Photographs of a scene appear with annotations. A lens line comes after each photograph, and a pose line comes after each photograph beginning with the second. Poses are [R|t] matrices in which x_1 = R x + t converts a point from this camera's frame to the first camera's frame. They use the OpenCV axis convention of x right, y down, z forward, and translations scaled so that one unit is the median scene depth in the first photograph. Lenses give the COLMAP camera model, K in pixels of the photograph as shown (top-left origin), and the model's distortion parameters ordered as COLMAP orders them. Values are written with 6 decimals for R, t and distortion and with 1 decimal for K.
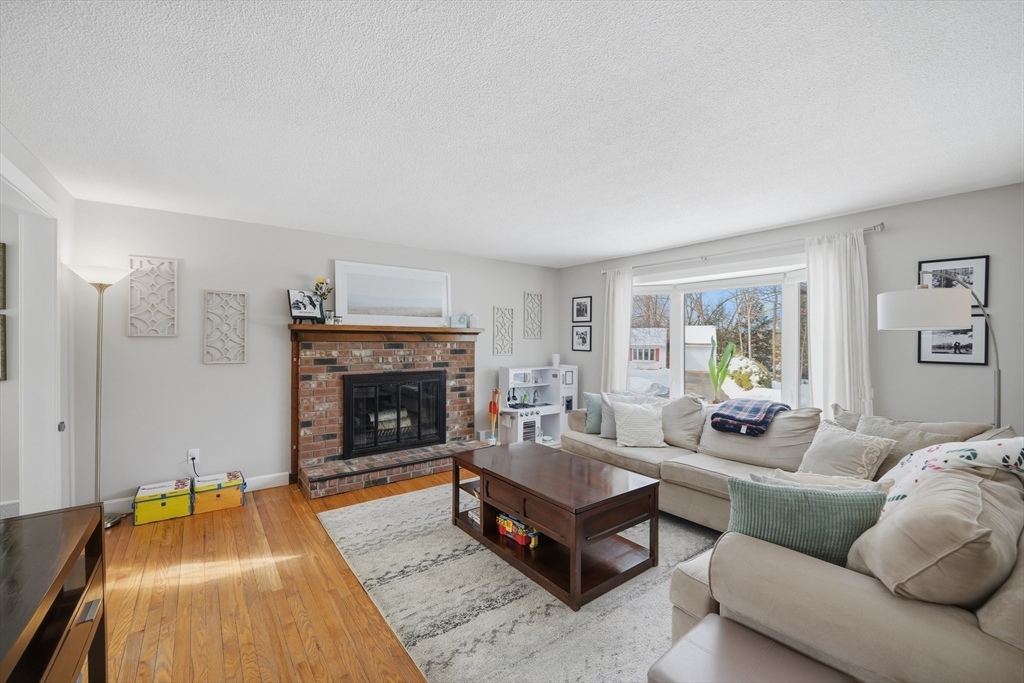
lens RADIAL K [[417.6, 0, 513.4], [0, 417.6, 338.7], [0, 0, 1]] dist [-0.007414, -0.000811]
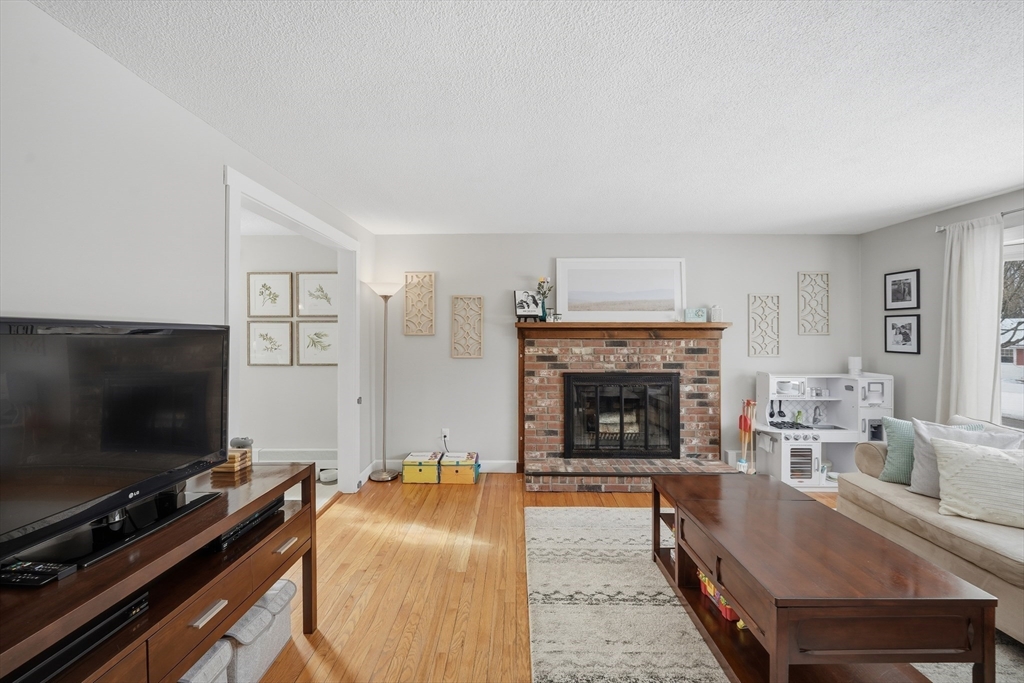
lens RADIAL K [[428.6, 0, 511.3], [0, 428.6, 330.3], [0, 0, 1]] dist [0.001374, -0.005771]
pose [[0.790445, -0.012178, -0.612413, 0.147497], [0.003862, 0.999882, -0.014897, 0.001340], [0.612521, 0.009410, 0.790398, 0.139041]]
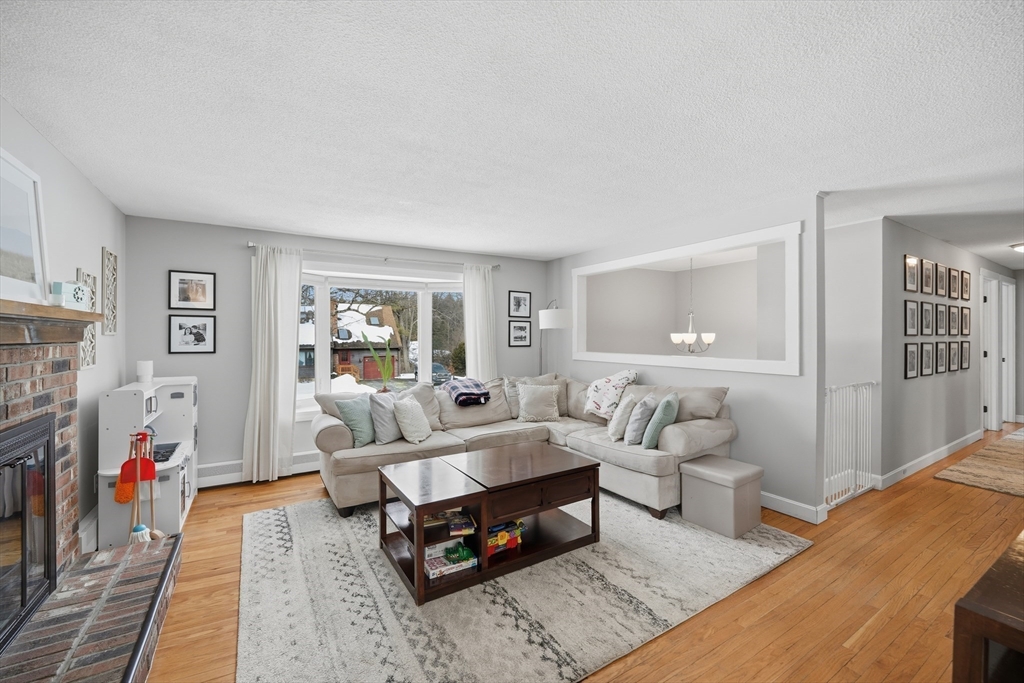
lens RADIAL K [[421.9, 0, 511.9], [0, 421.9, 336.0], [0, 0, 1]] dist [-0.001300, -0.004716]
pose [[0.094293, -0.007753, 0.995514, -0.750012], [0.004382, 0.999963, 0.007372, -0.001534], [-0.995535, 0.003668, 0.094324, 0.719072]]
